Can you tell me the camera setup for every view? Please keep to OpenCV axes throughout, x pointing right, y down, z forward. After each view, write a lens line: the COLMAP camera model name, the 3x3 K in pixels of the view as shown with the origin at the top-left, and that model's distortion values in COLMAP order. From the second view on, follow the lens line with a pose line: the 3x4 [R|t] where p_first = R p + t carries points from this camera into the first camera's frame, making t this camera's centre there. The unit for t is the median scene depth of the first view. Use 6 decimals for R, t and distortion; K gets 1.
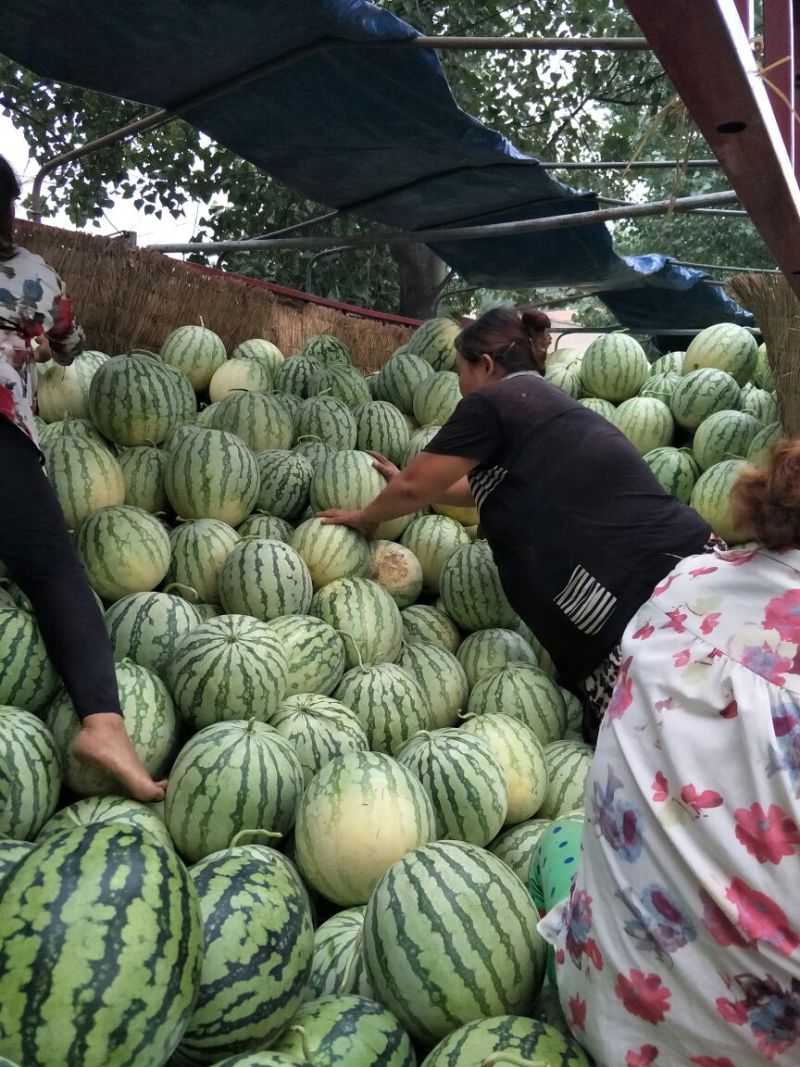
lens RADIAL K [[890.8, 0, 423.1], [0, 890.8, 547.0], [0, 0, 1]] dist [0.075000, -0.121433]
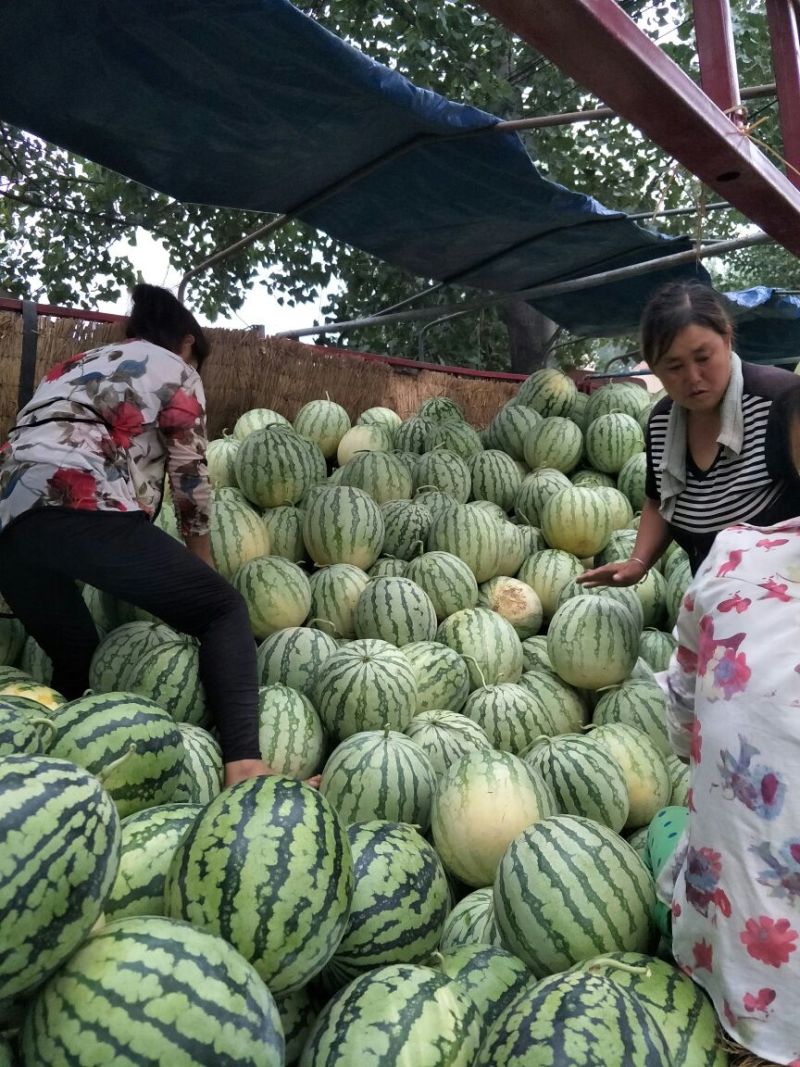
lens RADIAL K [[886.7, 0, 400.0], [0, 886.7, 533.5], [0, 0, 1]] dist [0.193579, -0.590468]
pose [[0.982876, -0.076393, -0.167686, 0.030874], [0.061986, 0.994053, -0.089536, 0.049497], [0.173528, 0.077609, 0.981766, -0.119424]]
